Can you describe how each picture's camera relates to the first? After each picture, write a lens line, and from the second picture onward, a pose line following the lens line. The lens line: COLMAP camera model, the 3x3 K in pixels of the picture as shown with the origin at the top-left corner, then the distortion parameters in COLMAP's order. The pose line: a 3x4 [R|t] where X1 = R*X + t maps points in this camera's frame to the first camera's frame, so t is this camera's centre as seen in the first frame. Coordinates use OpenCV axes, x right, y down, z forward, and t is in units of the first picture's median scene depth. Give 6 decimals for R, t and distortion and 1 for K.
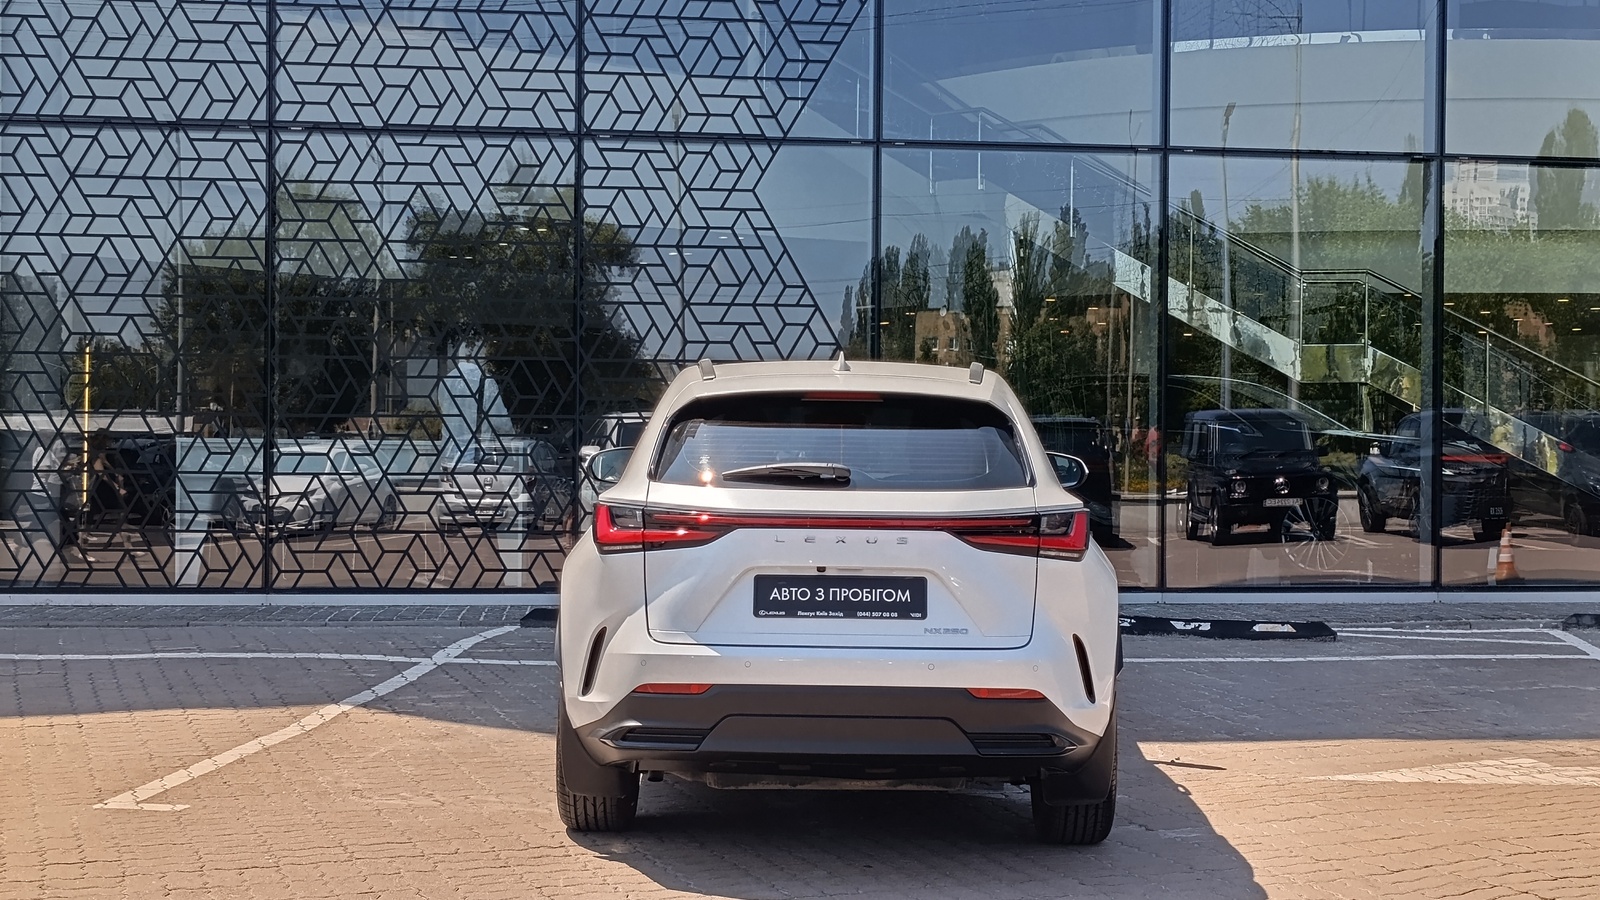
lens RADIAL K [[2117.7, 0, 850.1], [0, 2117.7, 435.1], [0, 0, 1]] dist [0.069869, 0.000000]
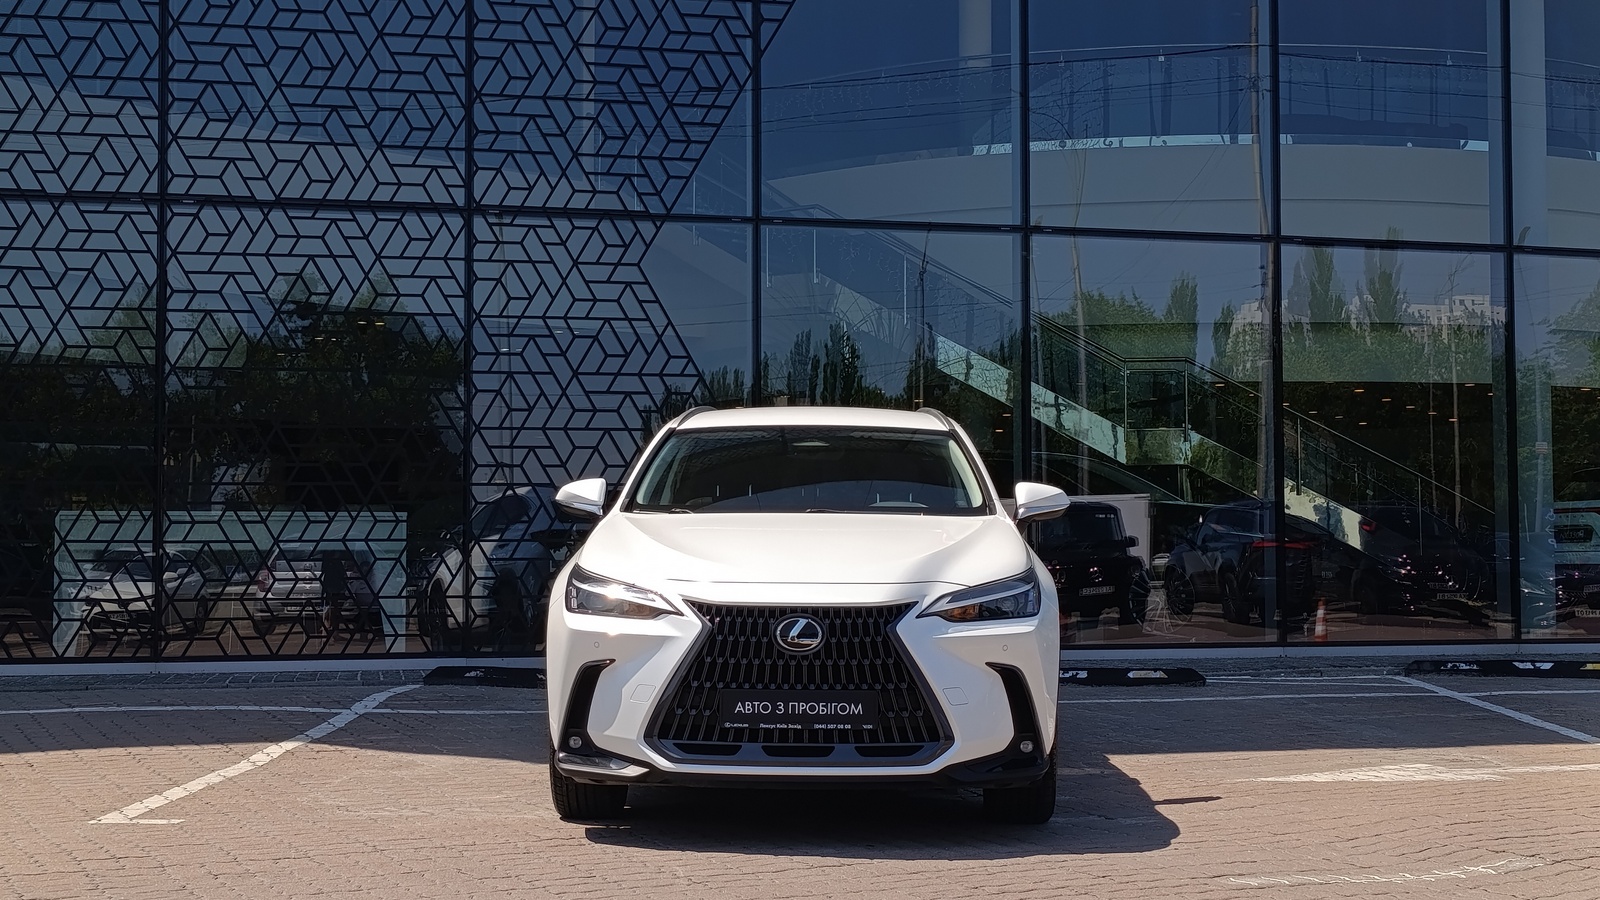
lens RADIAL K [[2117.7, 0, 835.2], [0, 2117.7, 443.7], [0, 0, 1]] dist [0.069869, 0.000000]
pose [[0.995046, -0.005021, 0.099293, -0.054317], [0.010037, 0.998695, -0.050078, 0.025384], [-0.098912, 0.050826, 0.993797, -0.035557]]
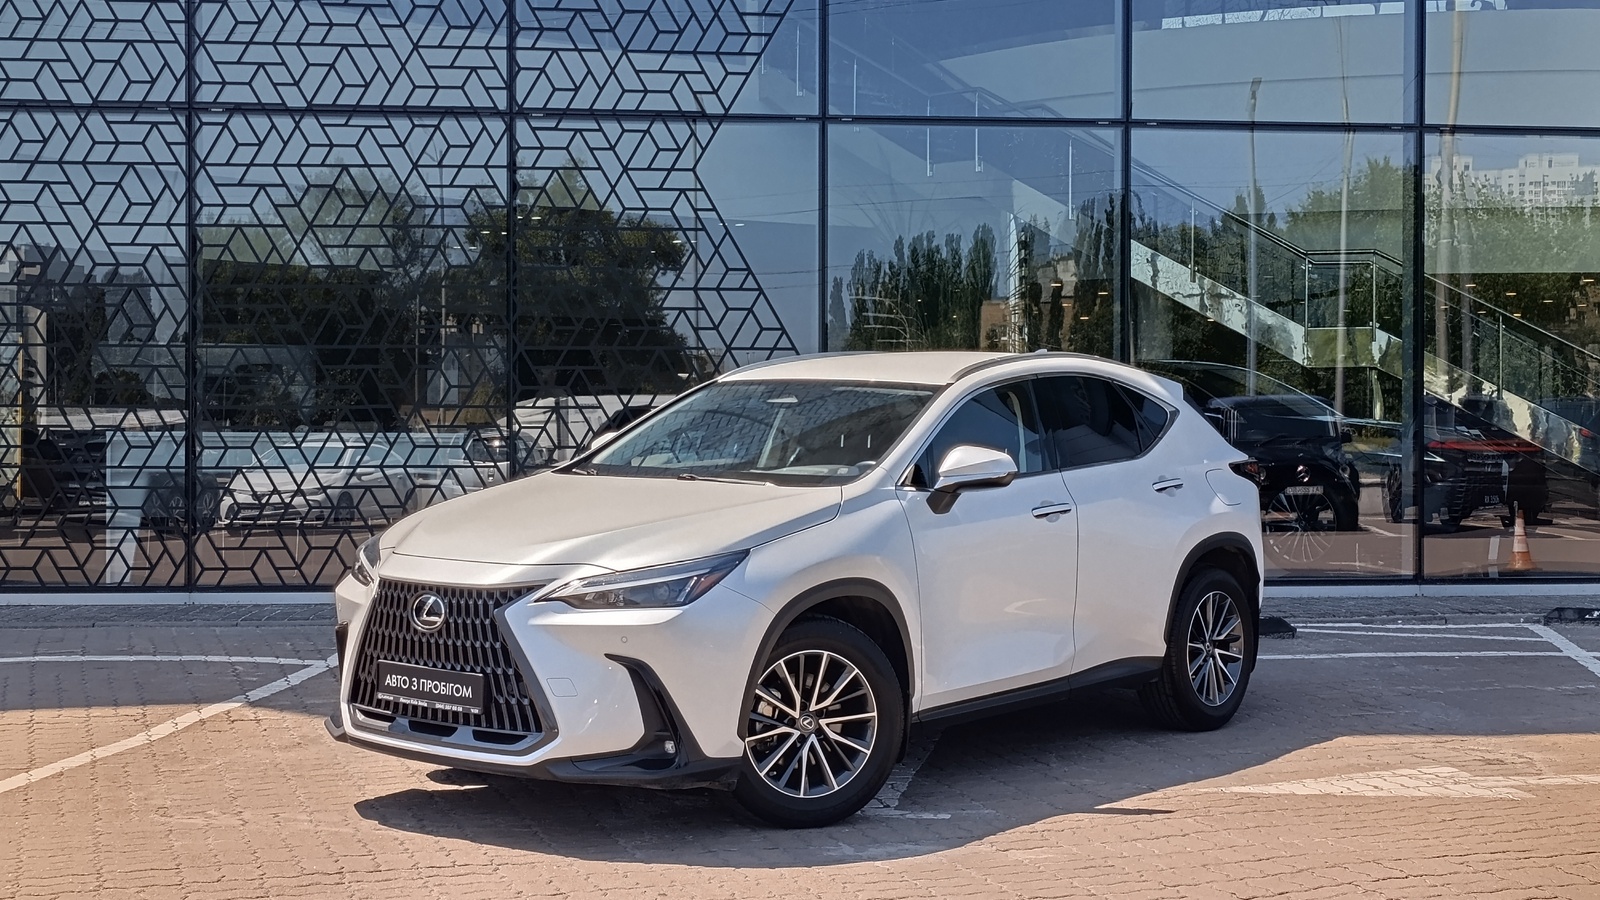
lens RADIAL K [[2117.7, 0, 853.1], [0, 2117.7, 430.4], [0, 0, 1]] dist [0.069869, 0.000000]
pose [[0.999398, -0.006549, -0.034062, 0.059658], [0.006626, 0.999976, 0.002165, 0.001010], [0.034047, -0.002390, 0.999417, 0.043758]]
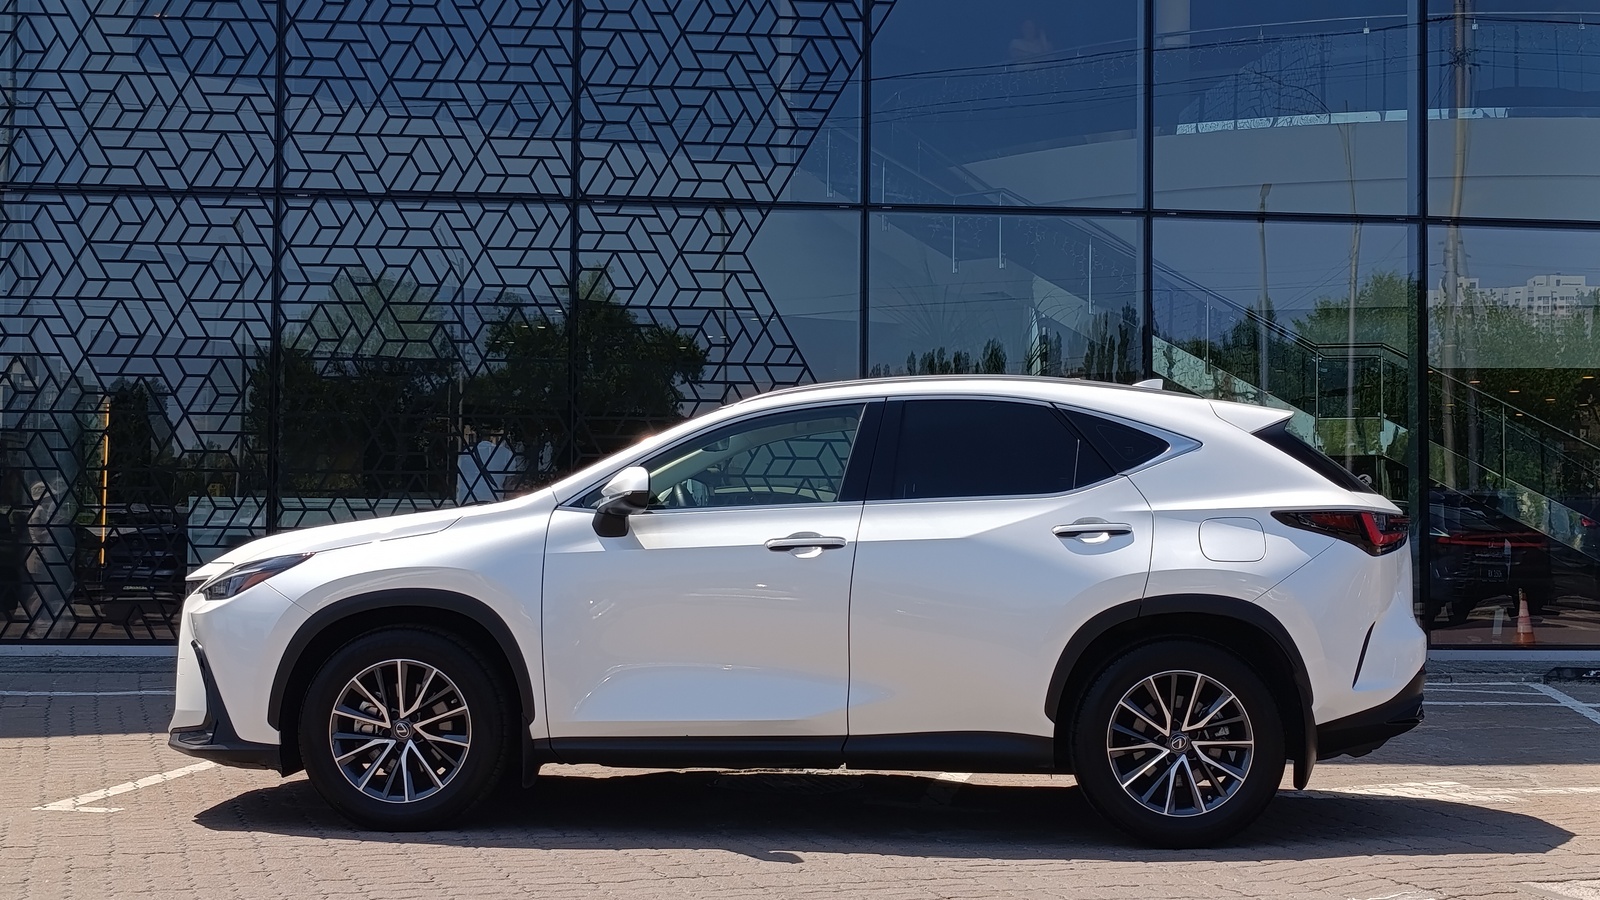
lens RADIAL K [[2117.7, 0, 851.9], [0, 2117.7, 441.9], [0, 0, 1]] dist [0.069869, 0.000000]
pose [[0.999264, -0.001920, -0.038309, 0.046833], [0.000101, 0.998874, -0.047434, 0.025147], [0.038357, 0.047396, 0.998139, -0.019263]]
